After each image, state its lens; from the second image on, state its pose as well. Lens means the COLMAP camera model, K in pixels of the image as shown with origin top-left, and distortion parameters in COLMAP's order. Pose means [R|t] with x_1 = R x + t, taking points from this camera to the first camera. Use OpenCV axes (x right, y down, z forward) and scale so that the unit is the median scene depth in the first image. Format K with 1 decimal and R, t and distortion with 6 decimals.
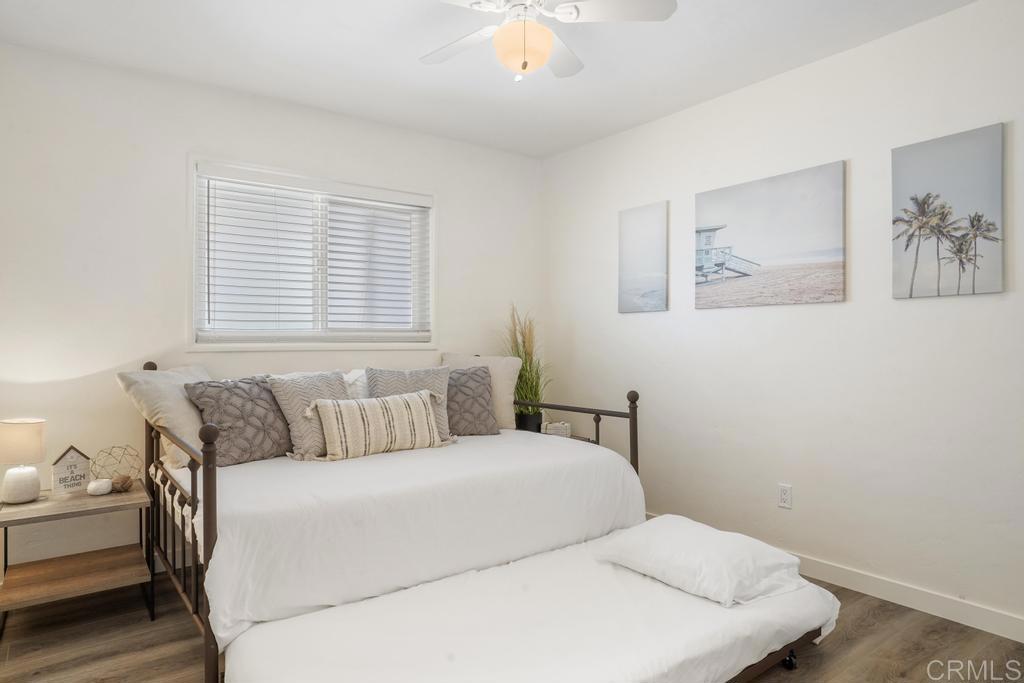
lens RADIAL K [[610.4, 0, 508.6], [0, 610.4, 356.9], [0, 0, 1]] dist [0.000105, 0.001437]
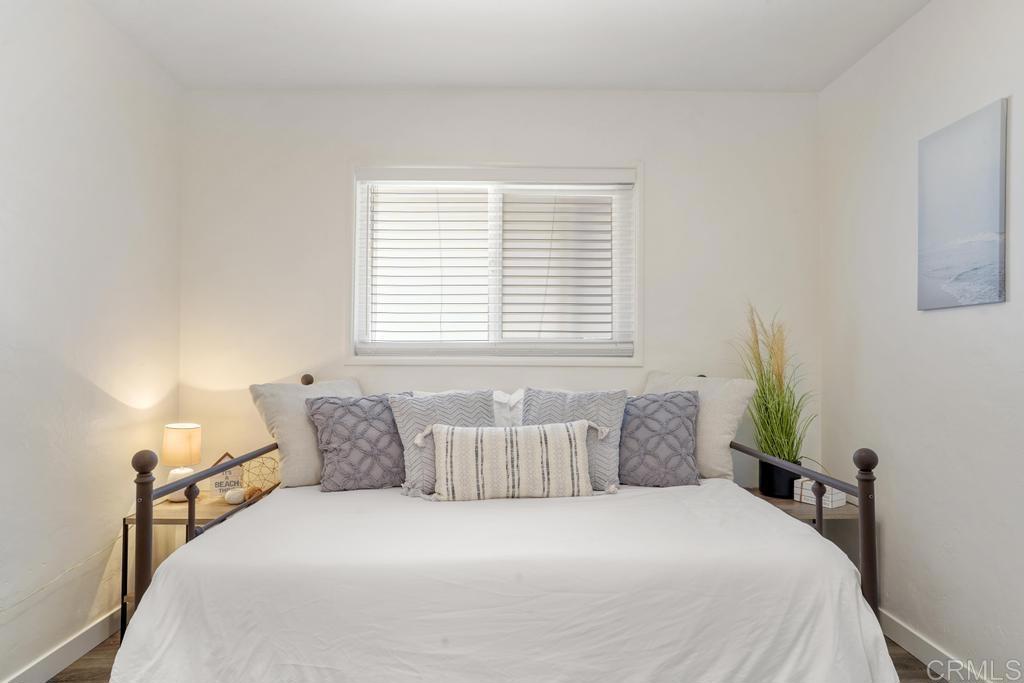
lens RADIAL K [[626.9, 0, 512.0], [0, 626.9, 341.5], [0, 0, 1]] dist [-0.001234, 0.002547]
pose [[0.814522, -0.005815, -0.580104, 0.272935], [-0.021211, 0.998983, -0.039796, -0.011743], [0.579745, 0.044720, 0.813570, 0.355784]]
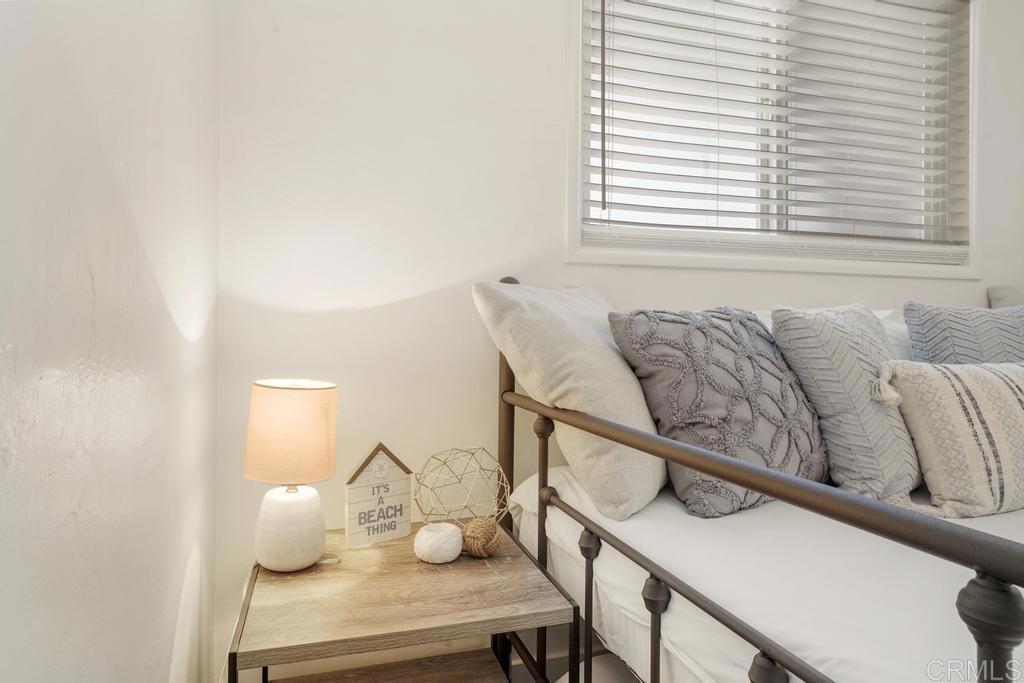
lens RADIAL K [[626.9, 0, 512.0], [0, 626.9, 341.5], [0, 0, 1]] dist [-0.001234, 0.002547]
pose [[0.943666, 0.002646, -0.330889, -0.413927], [-0.008137, 0.999851, -0.015213, 0.065580], [0.330800, 0.017049, 0.943547, 0.518221]]
